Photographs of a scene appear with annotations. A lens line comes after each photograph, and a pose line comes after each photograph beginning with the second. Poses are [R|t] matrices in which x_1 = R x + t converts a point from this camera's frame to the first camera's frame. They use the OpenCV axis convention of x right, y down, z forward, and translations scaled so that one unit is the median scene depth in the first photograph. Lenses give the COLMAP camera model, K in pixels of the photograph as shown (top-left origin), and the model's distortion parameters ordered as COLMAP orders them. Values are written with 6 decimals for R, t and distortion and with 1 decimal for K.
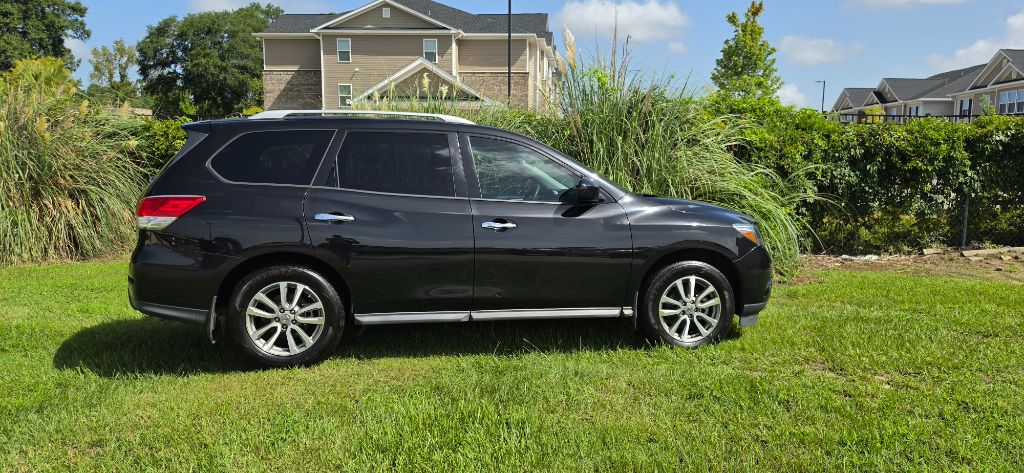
lens RADIAL K [[708.0, 0, 515.7], [0, 708.0, 239.1], [0, 0, 1]] dist [0.070755, -0.088947]
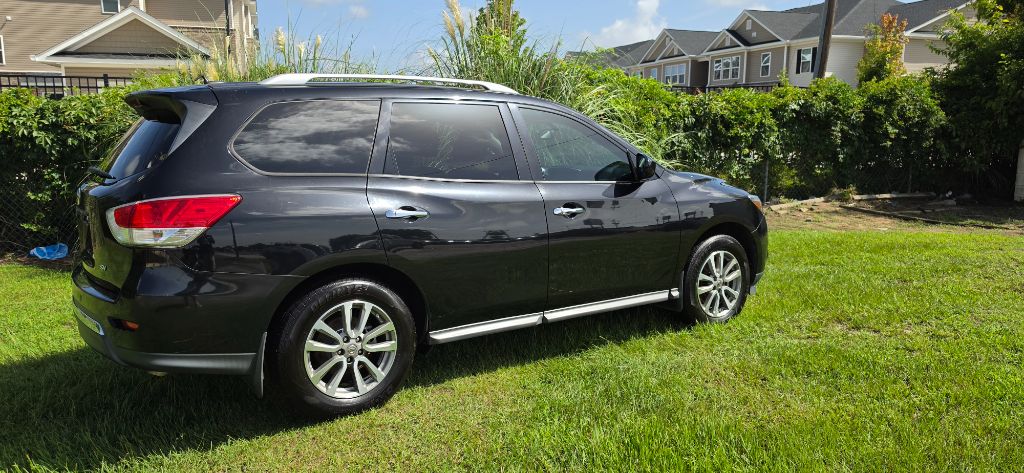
lens RADIAL K [[708.0, 0, 503.0], [0, 708.0, 240.9], [0, 0, 1]] dist [0.070755, -0.088947]
pose [[0.915561, -0.074599, 0.395199, -0.105454], [0.055242, 0.996659, 0.060154, -0.009310], [-0.398366, -0.033243, 0.916624, 0.054270]]
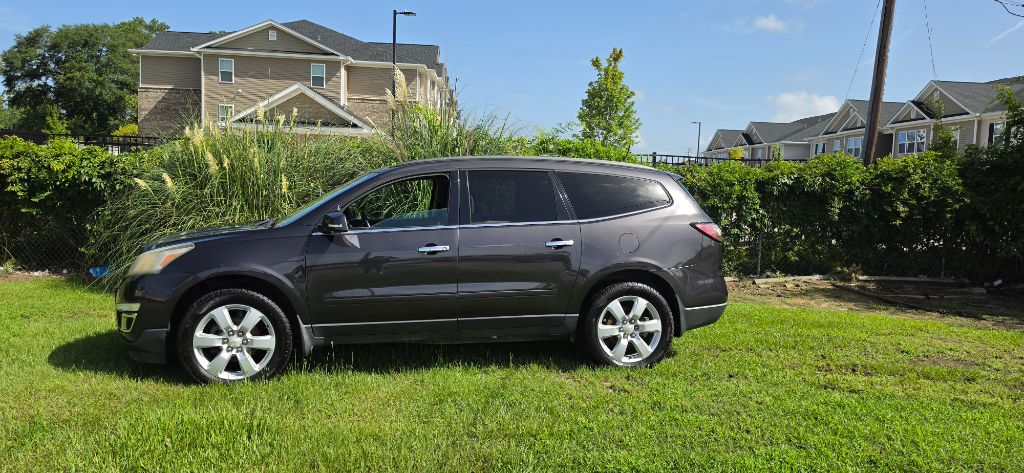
lens RADIAL K [[708.0, 0, 522.5], [0, 708.0, 227.2], [0, 0, 1]] dist [0.070755, -0.088947]
pose [[0.989489, 0.018091, 0.143473, 0.044304], [-0.010068, 0.998354, -0.056455, 0.000833], [-0.144258, 0.054417, 0.988043, -0.029376]]
